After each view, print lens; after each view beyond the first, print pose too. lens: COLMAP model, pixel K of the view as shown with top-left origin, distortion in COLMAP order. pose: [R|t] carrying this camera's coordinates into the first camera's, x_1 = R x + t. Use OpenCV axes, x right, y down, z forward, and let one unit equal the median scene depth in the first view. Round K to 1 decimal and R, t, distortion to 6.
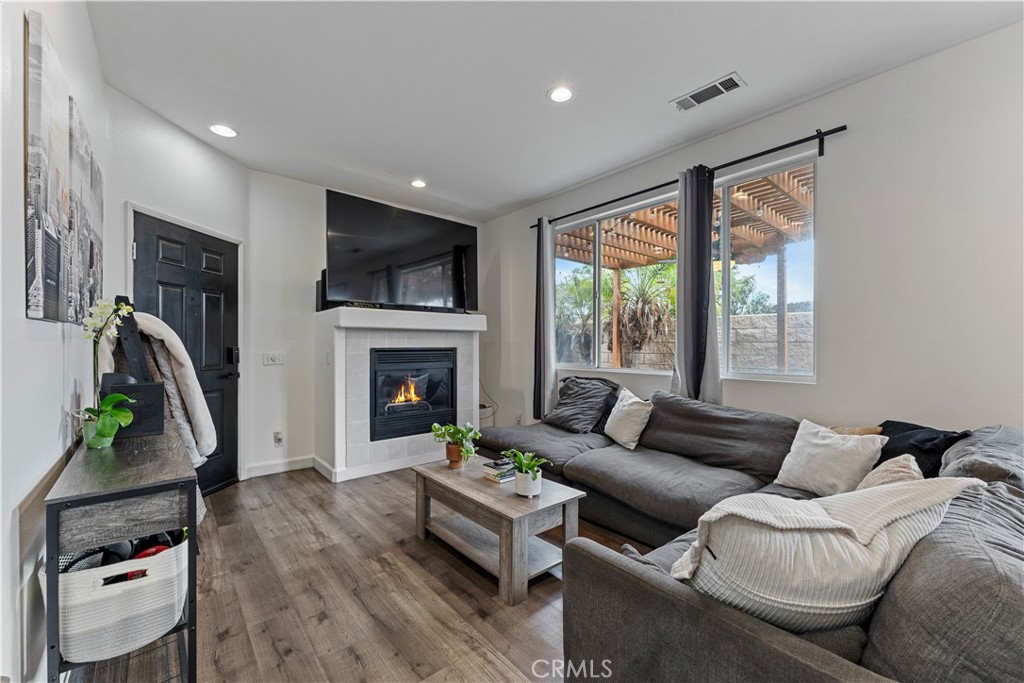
lens RADIAL K [[411.6, 0, 507.2], [0, 411.6, 345.4], [0, 0, 1]] dist [0.000820, 0.000005]
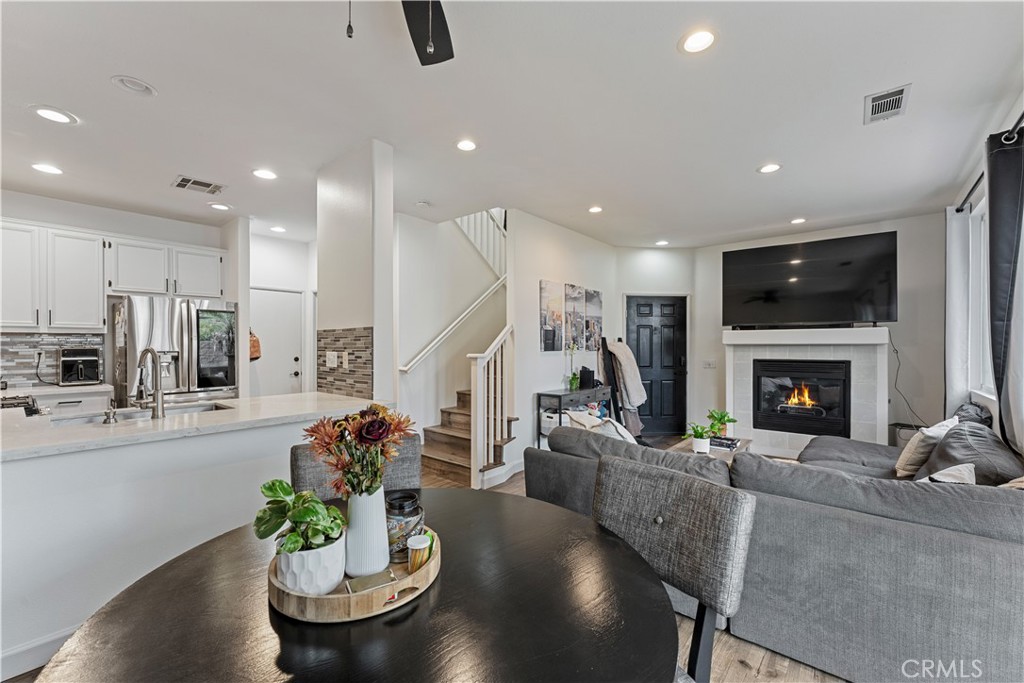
lens RADIAL K [[425.3, 0, 512.0], [0, 425.3, 341.5], [0, 0, 1]] dist [-0.000168, -0.000091]
pose [[0.172967, -0.011640, -0.984859, 0.889617], [-0.003830, 0.999915, -0.012491, -0.029938], [0.984920, 0.005932, 0.172908, -0.019317]]
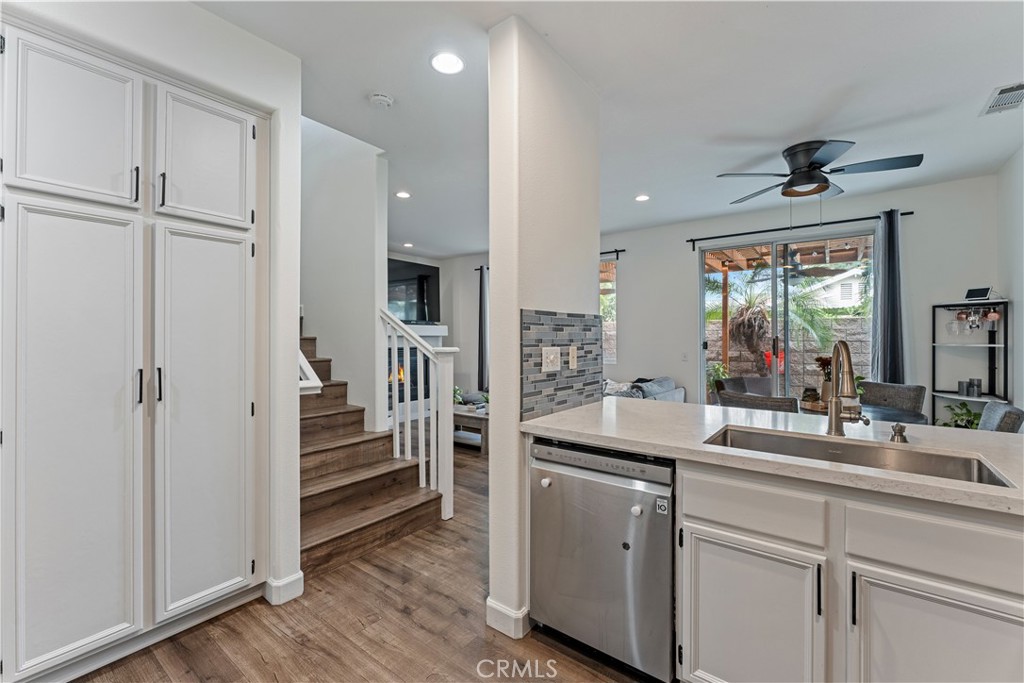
lens RADIAL K [[430.5, 0, 510.9], [0, 430.5, 335.6], [0, 0, 1]] dist [0.000623, -0.000057]
pose [[0.976509, -0.004649, 0.215427, -0.198638], [0.006059, 0.999964, -0.005881, -0.030374], [-0.215391, 0.007048, 0.976502, -0.757842]]
